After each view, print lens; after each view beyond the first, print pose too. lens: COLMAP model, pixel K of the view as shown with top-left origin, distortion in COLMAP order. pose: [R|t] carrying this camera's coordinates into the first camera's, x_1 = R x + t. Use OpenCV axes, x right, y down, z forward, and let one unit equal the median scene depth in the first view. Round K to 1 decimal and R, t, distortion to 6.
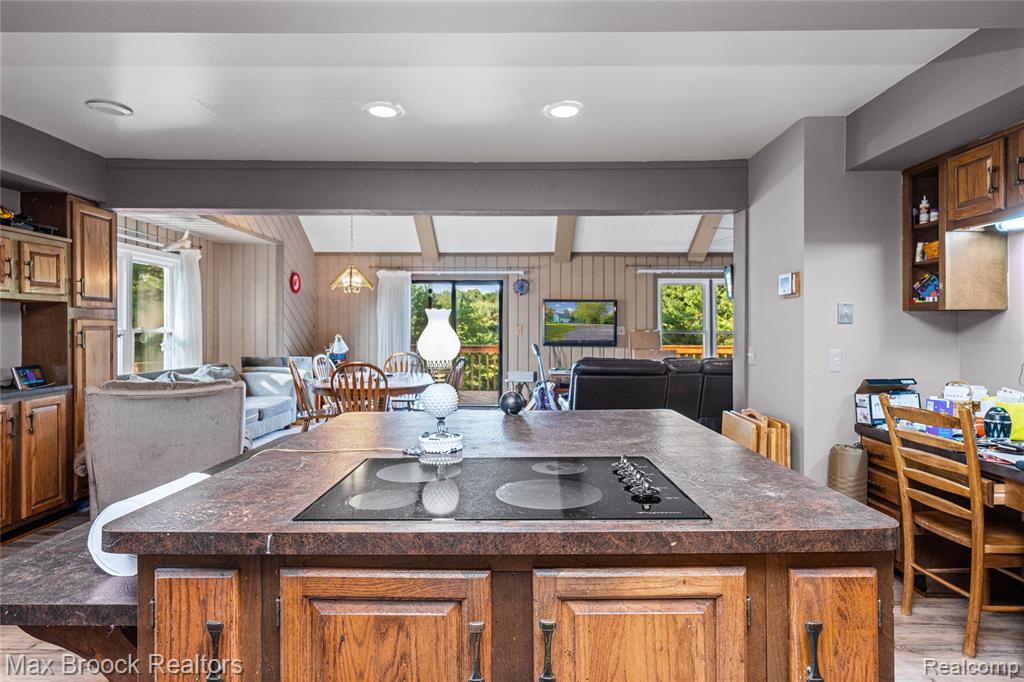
lens RADIAL K [[561.2, 0, 511.3], [0, 561.2, 336.9], [0, 0, 1]] dist [0.005069, -0.000437]
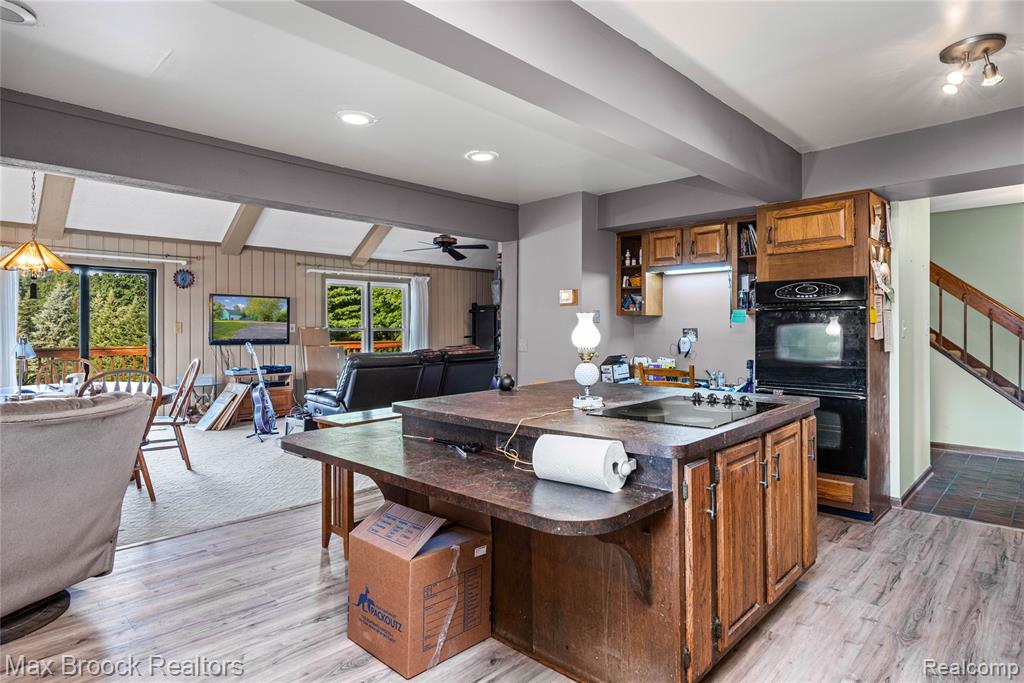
lens RADIAL K [[561.2, 0, 514.1], [0, 561.2, 336.5], [0, 0, 1]] dist [0.005069, -0.000437]
pose [[0.678384, -0.015925, 0.734535, -0.277390], [0.012839, 0.999869, 0.009820, -0.001100], [-0.734595, 0.002769, 0.678500, 0.027223]]
